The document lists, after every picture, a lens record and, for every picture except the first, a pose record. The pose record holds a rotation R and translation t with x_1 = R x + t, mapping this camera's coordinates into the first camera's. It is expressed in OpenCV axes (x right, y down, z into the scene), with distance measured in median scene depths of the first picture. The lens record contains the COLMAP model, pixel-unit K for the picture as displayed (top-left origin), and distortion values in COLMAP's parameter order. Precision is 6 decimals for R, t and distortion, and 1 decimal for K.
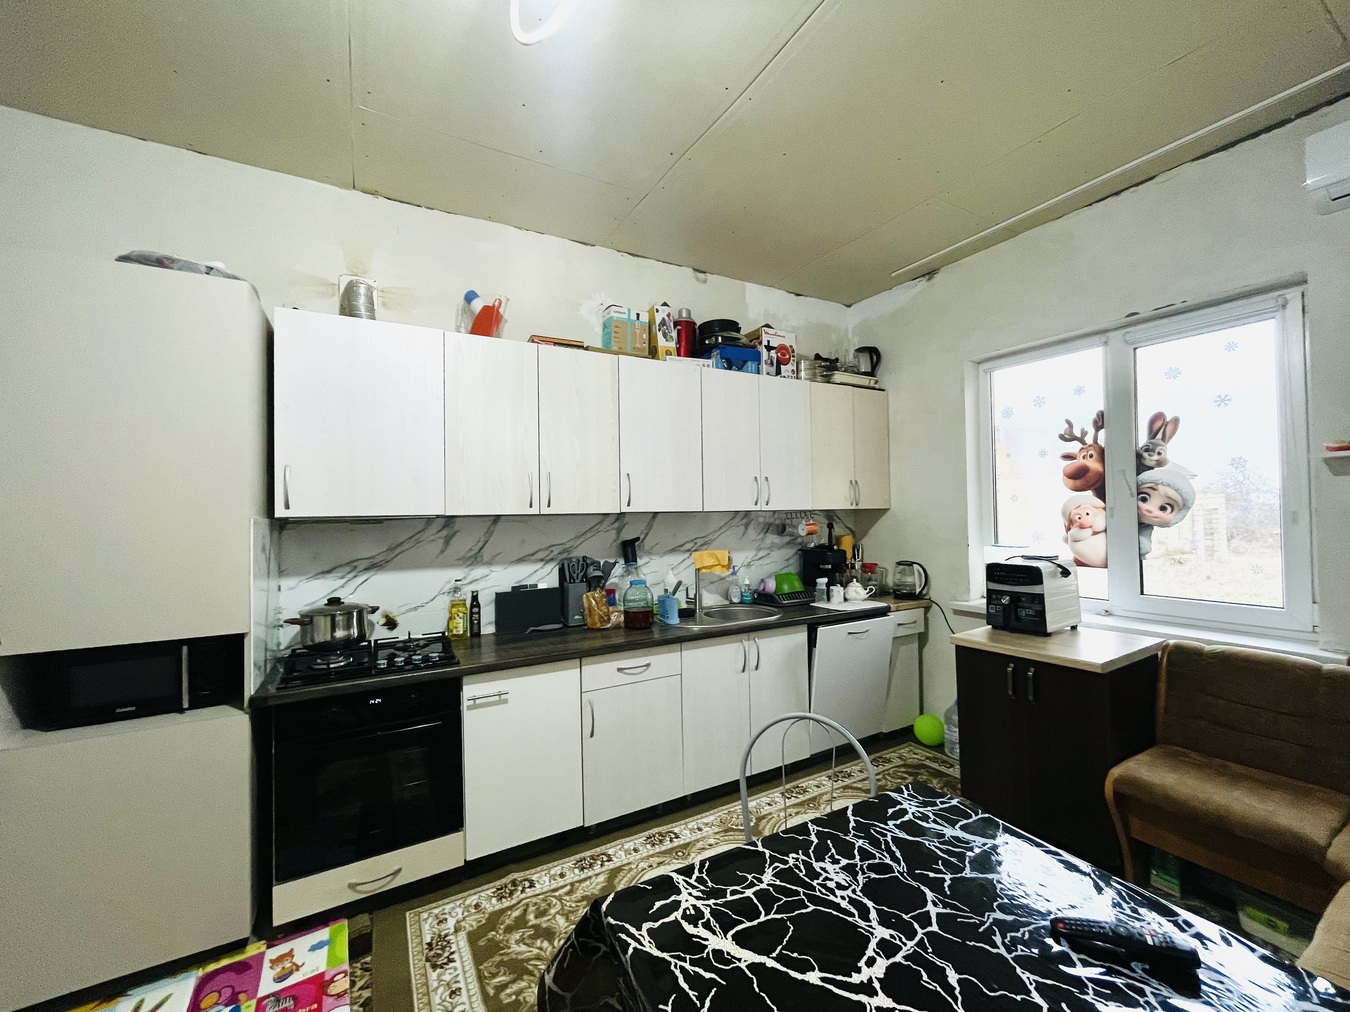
lens RADIAL K [[543.0, 0, 673.1], [0, 543.0, 503.9], [0, 0, 1]] dist [-0.004444, 0.001285]
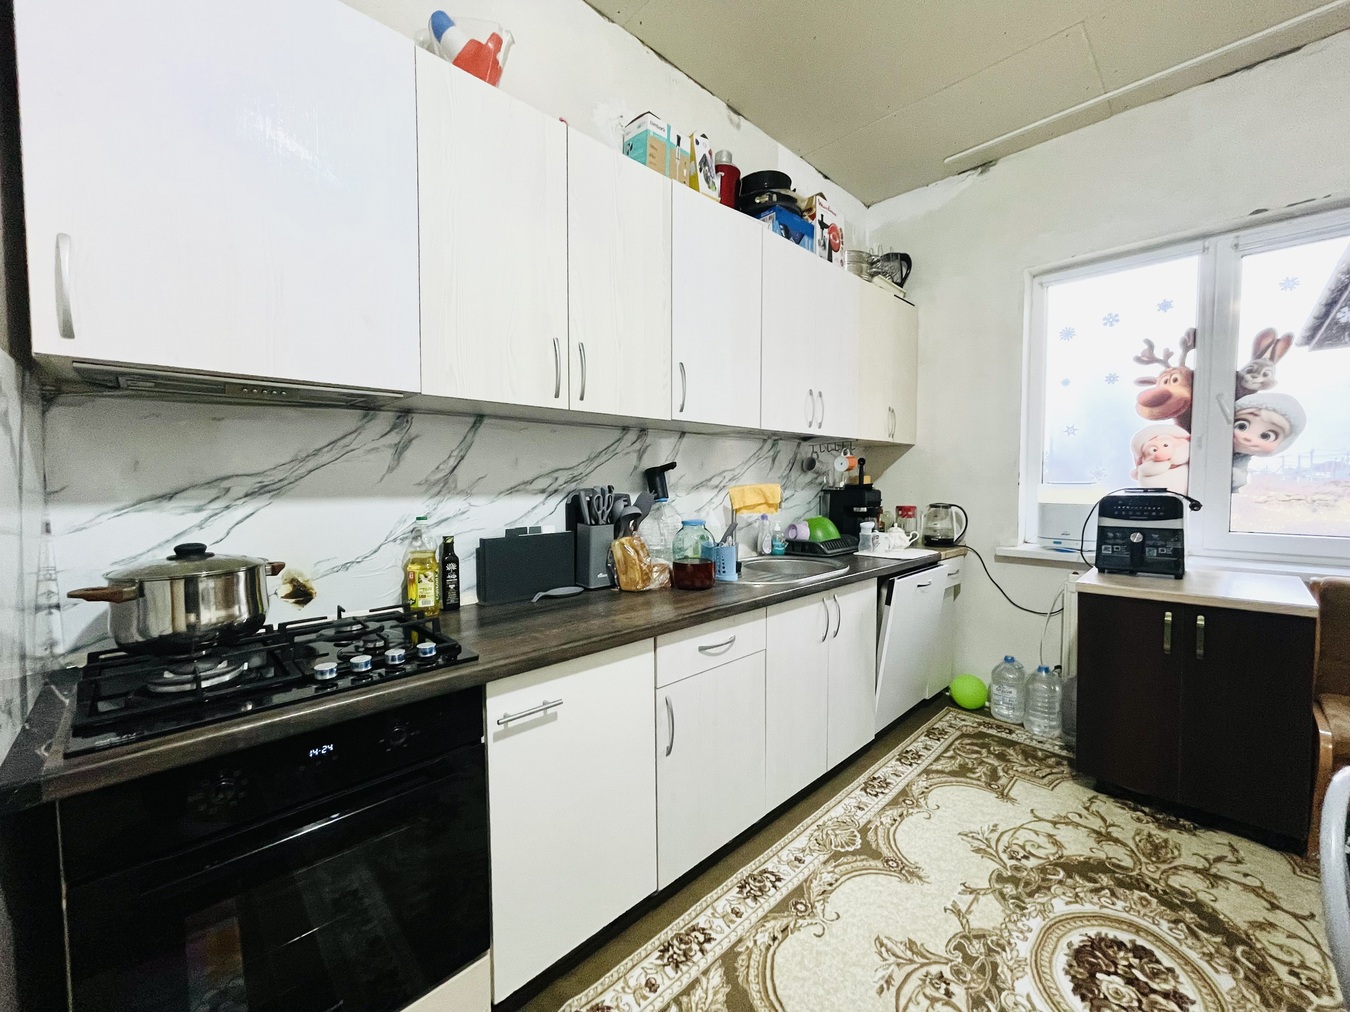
lens RADIAL K [[543.0, 0, 673.1], [0, 543.0, 503.9], [0, 0, 1]] dist [-0.004444, 0.001285]
pose [[0.967812, 0.002964, 0.251658, -0.265983], [-0.017973, 0.998192, 0.057362, 0.082098], [-0.251033, -0.060039, 0.966115, 0.341082]]
